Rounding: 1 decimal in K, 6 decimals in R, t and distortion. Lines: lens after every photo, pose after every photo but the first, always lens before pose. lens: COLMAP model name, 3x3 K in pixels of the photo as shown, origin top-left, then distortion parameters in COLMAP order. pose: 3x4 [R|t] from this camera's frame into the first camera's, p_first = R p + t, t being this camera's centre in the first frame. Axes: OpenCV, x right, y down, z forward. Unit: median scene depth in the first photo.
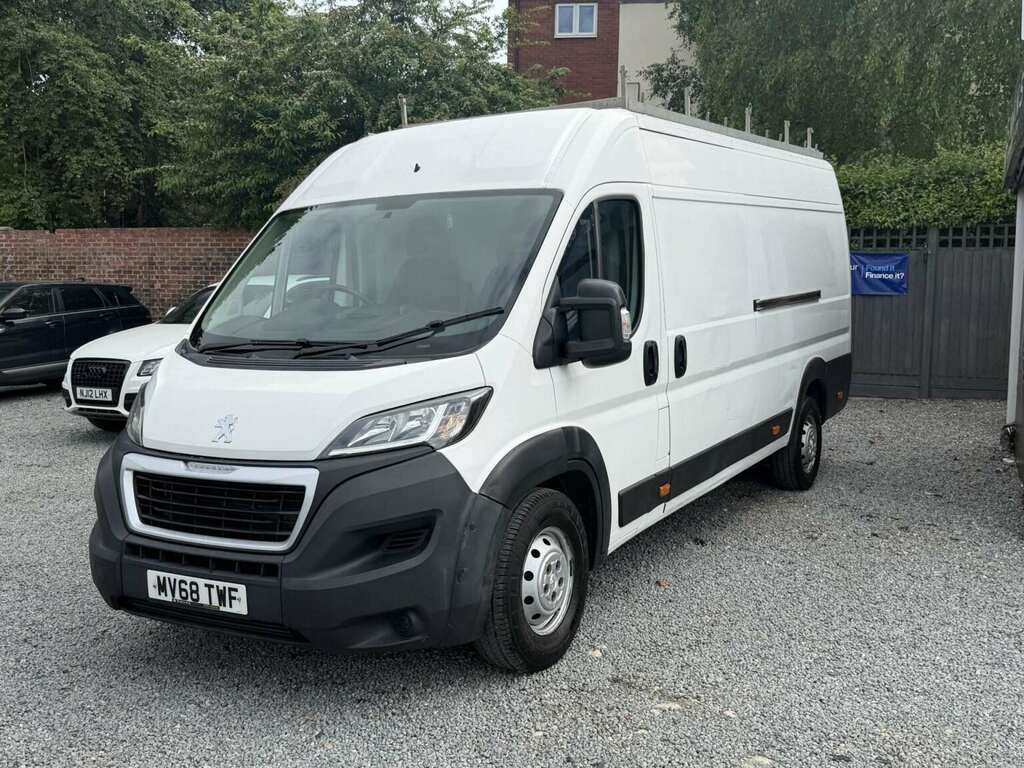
lens RADIAL K [[920.2, 0, 554.5], [0, 920.2, 376.6], [0, 0, 1]] dist [0.055703, -0.087718]
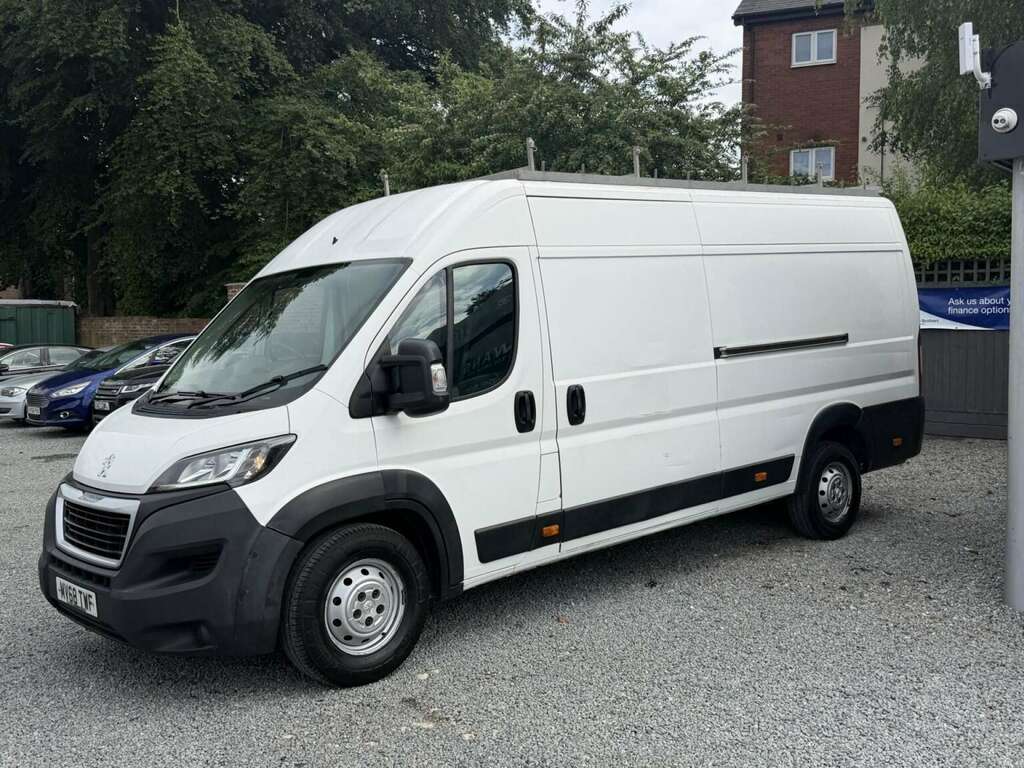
lens RADIAL K [[920.2, 0, 531.5], [0, 920.2, 374.6], [0, 0, 1]] dist [0.055703, -0.087718]
pose [[0.965444, -0.002381, -0.260599, 0.482750], [-0.008280, 0.999173, -0.039803, -0.018810], [0.260479, 0.040586, 0.964626, -0.046300]]
